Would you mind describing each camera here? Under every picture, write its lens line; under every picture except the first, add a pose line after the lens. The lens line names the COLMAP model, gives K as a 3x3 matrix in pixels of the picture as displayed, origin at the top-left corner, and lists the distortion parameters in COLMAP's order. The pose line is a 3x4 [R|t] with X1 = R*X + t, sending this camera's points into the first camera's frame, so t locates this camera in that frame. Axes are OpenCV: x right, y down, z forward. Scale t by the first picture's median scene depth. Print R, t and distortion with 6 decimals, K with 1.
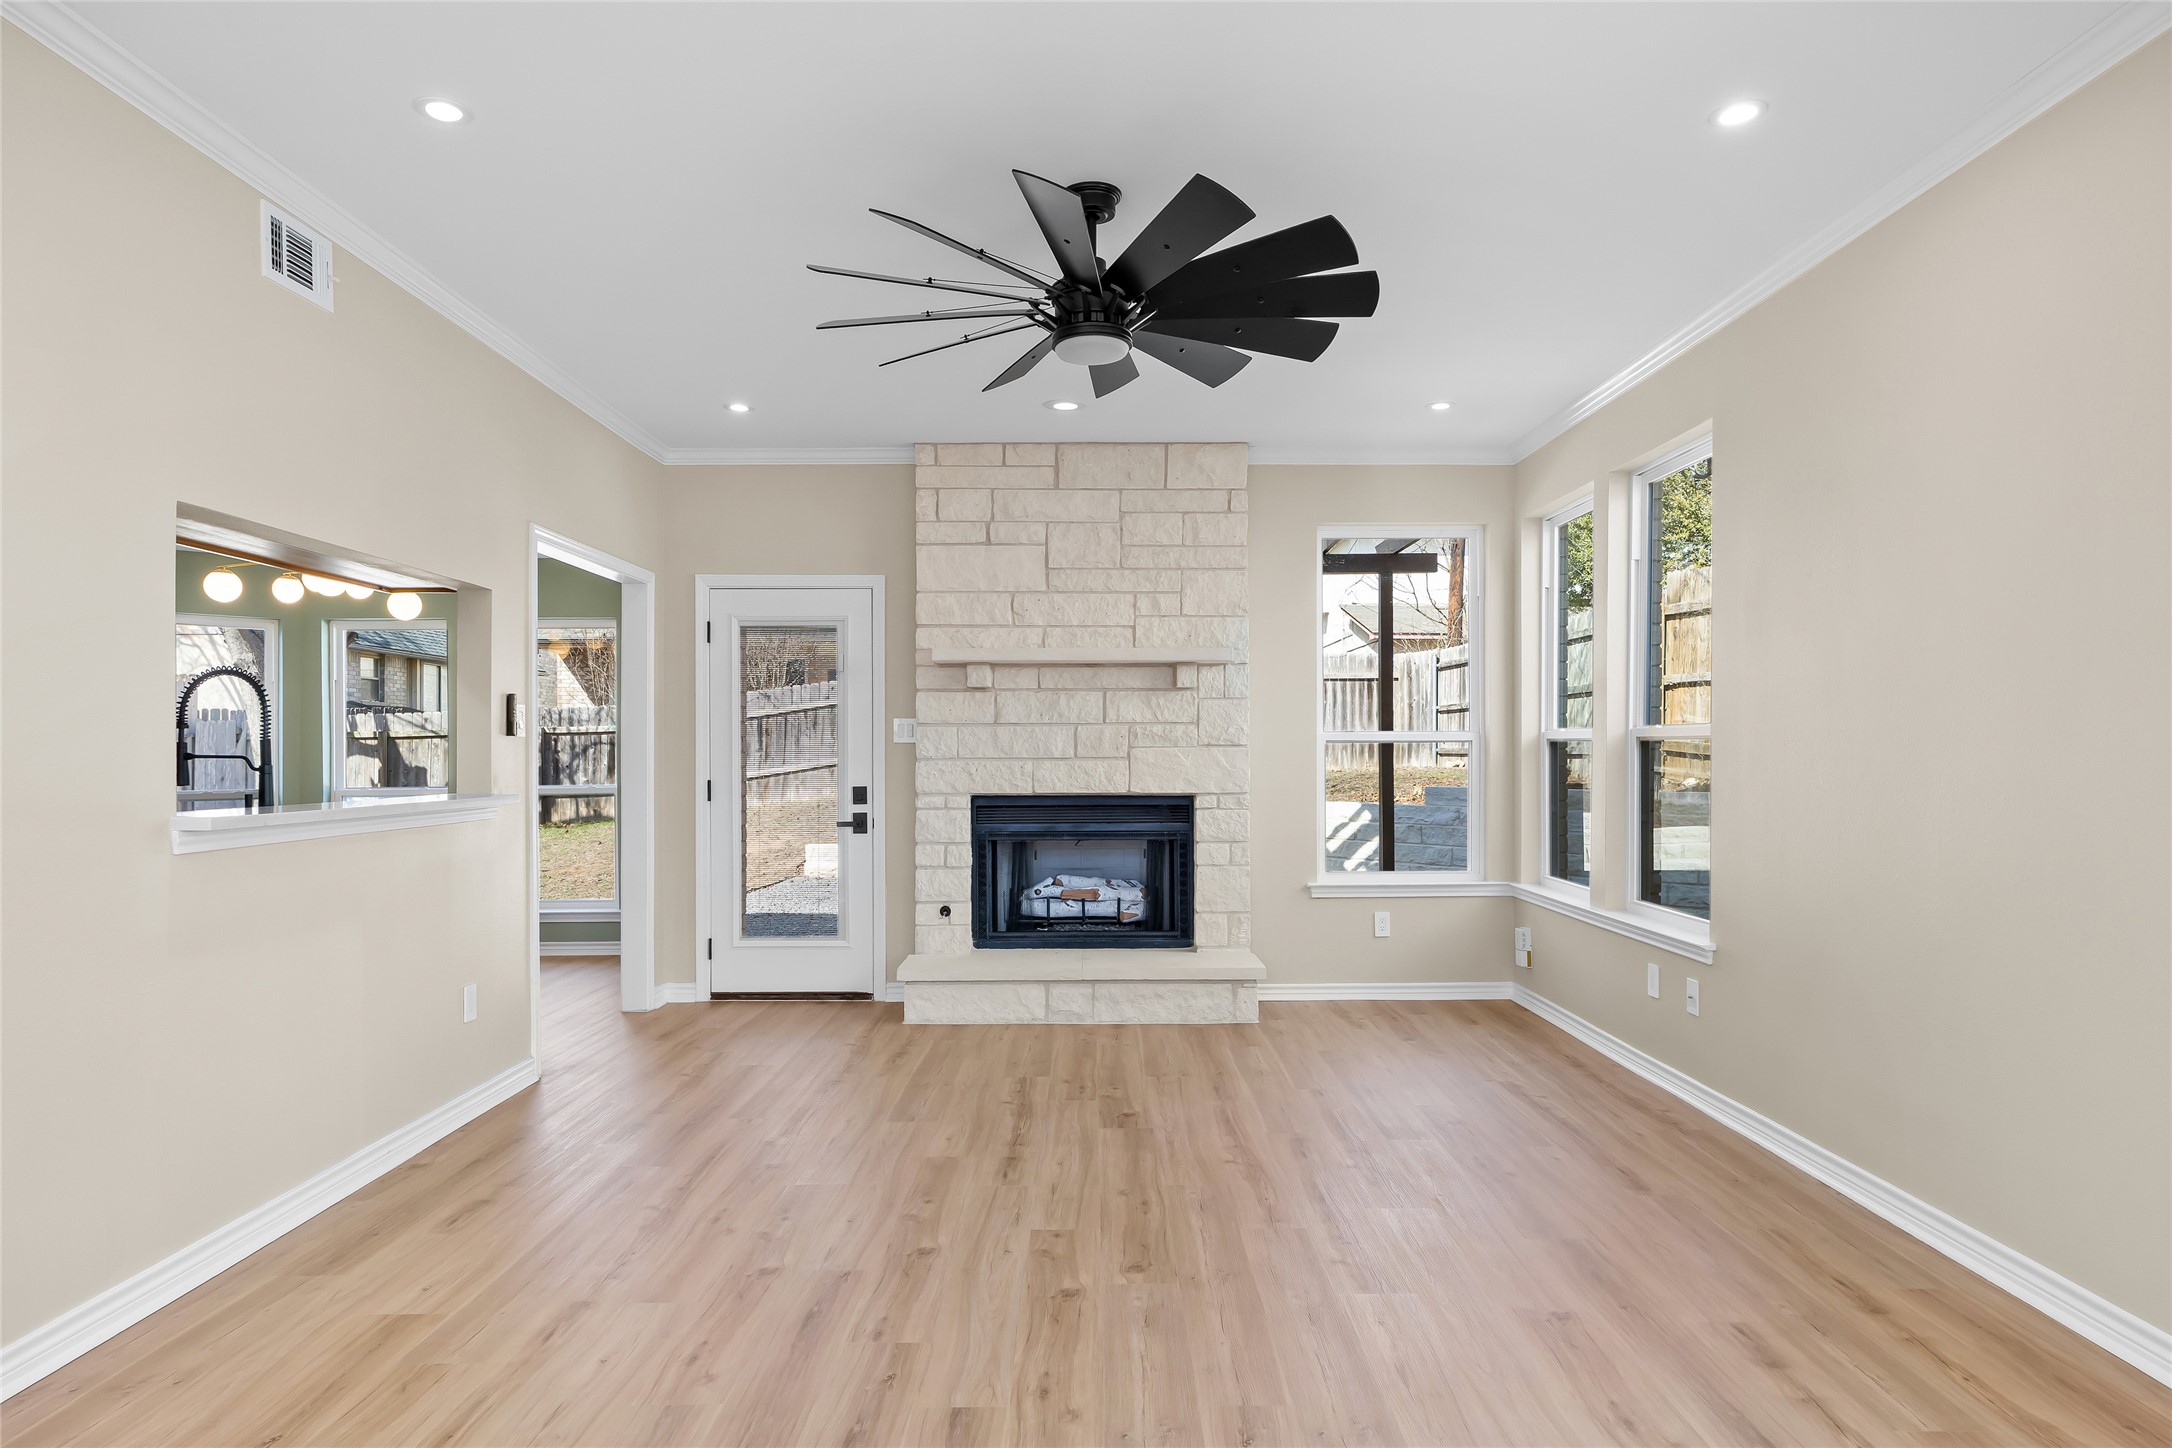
lens RADIAL K [[1258.4, 0, 1087.7], [0, 1258.4, 737.7], [0, 0, 1]] dist [0.002337, 0.000236]
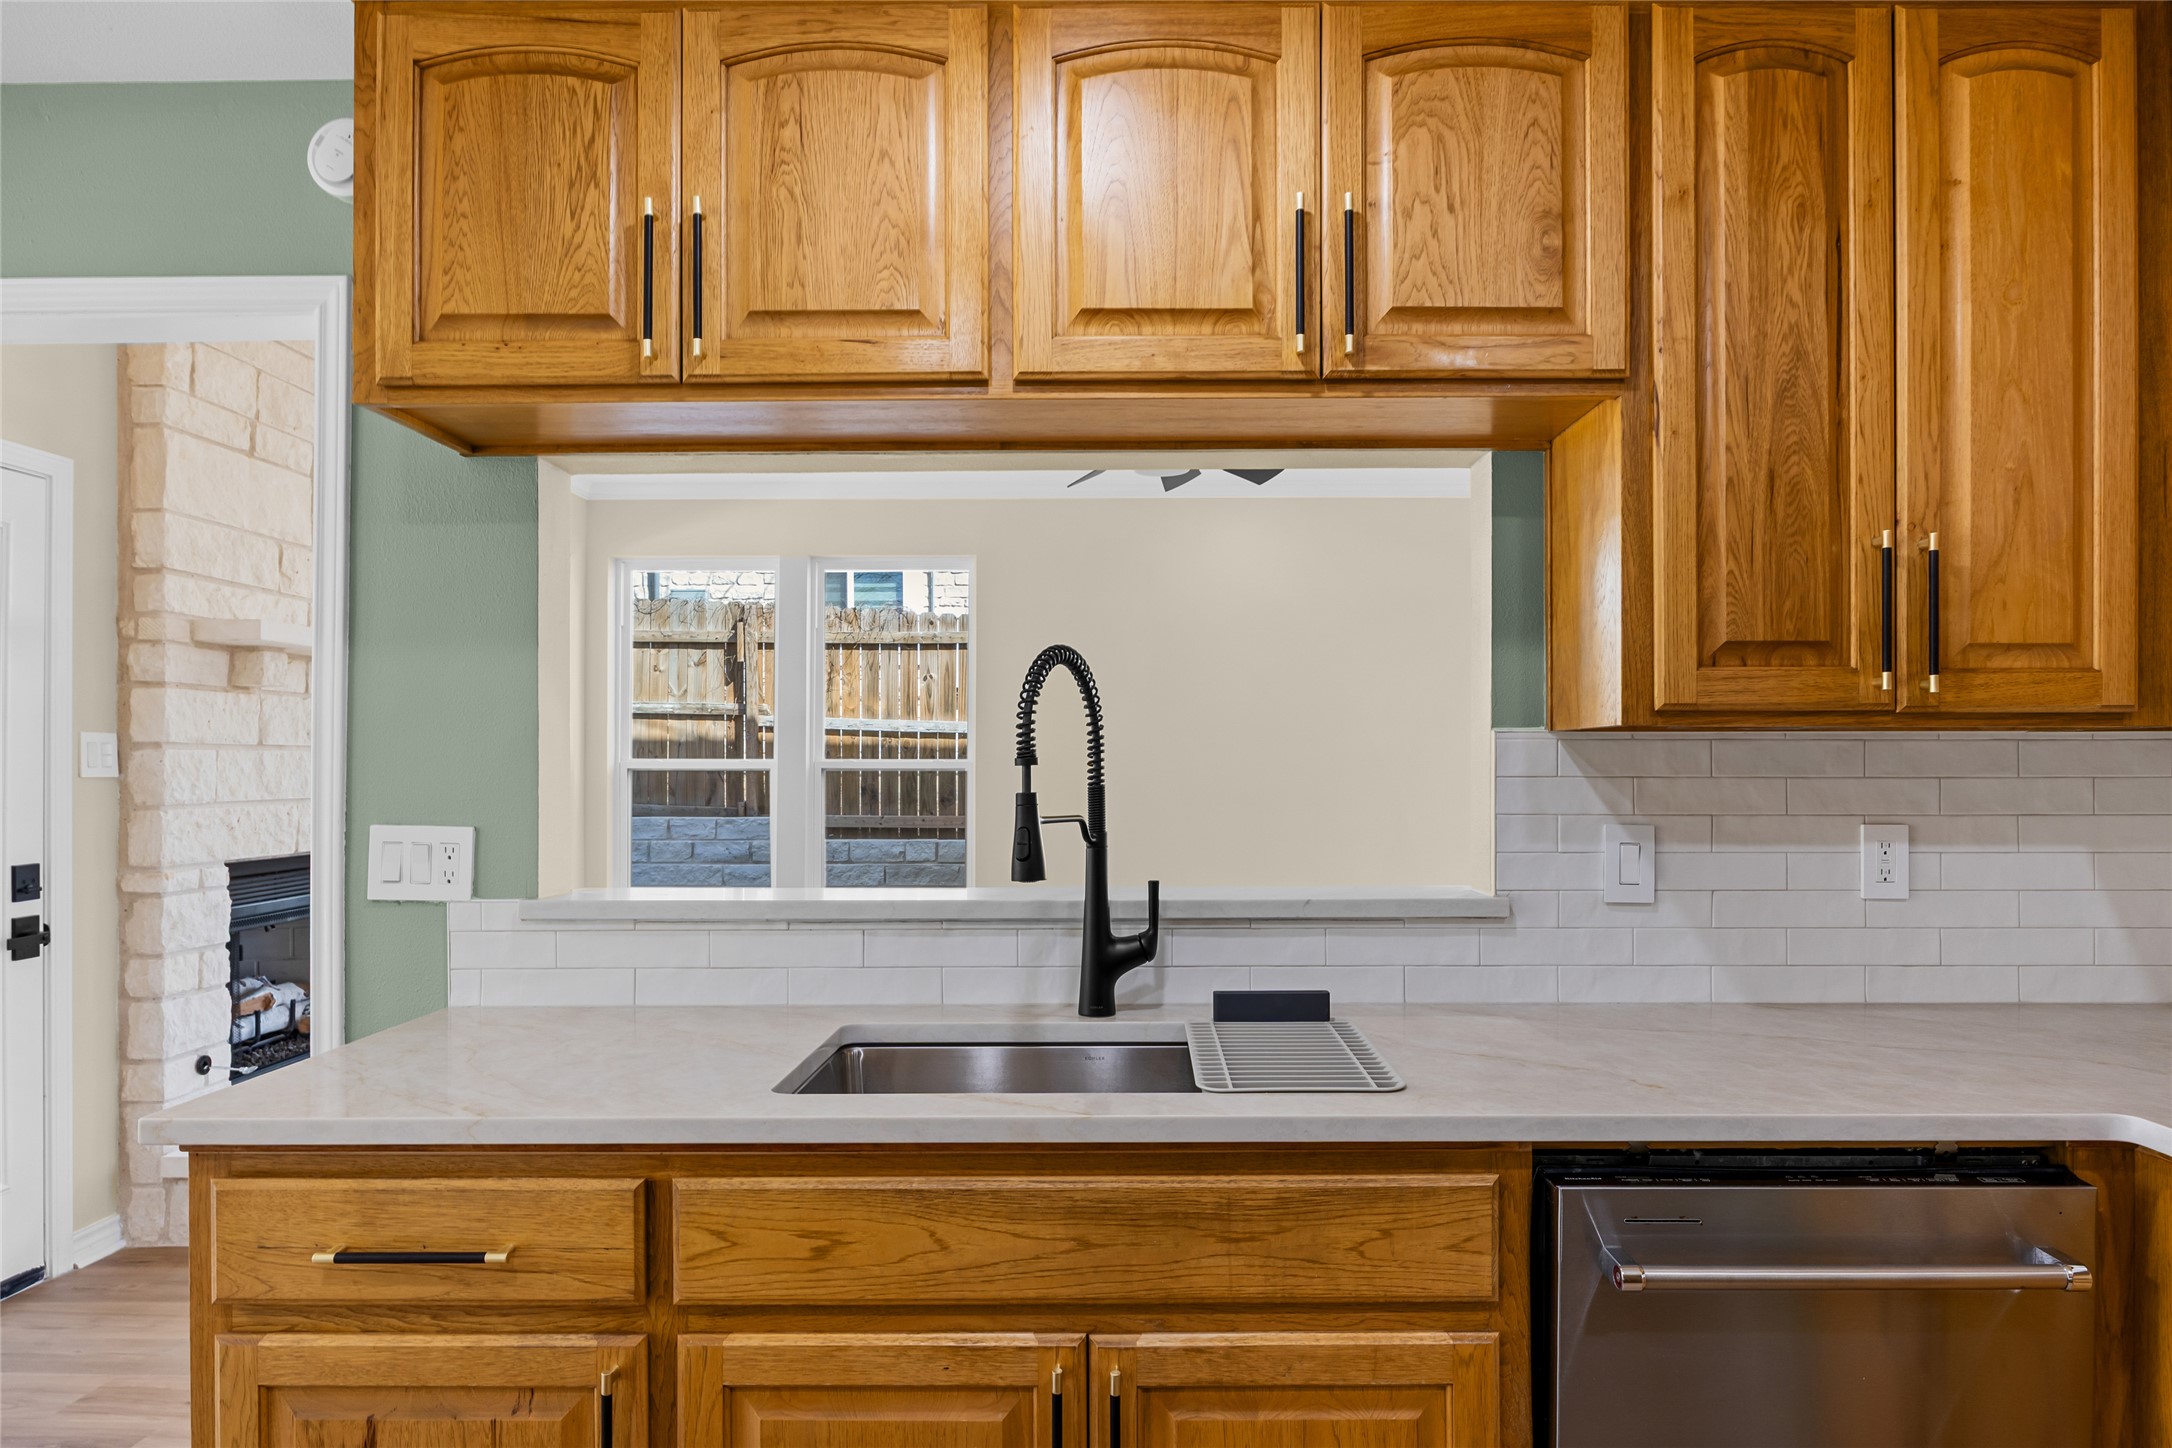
lens RADIAL K [[1233.3, 0, 1127.7], [0, 1233.3, 765.4], [0, 0, 1]] dist [0.000054, -0.000199]
pose [[0.002724, 0.000559, 0.999996, -0.685987], [-0.000485, 1.000000, -0.000558, -0.001145], [-0.999996, -0.000483, 0.002725, 0.566488]]
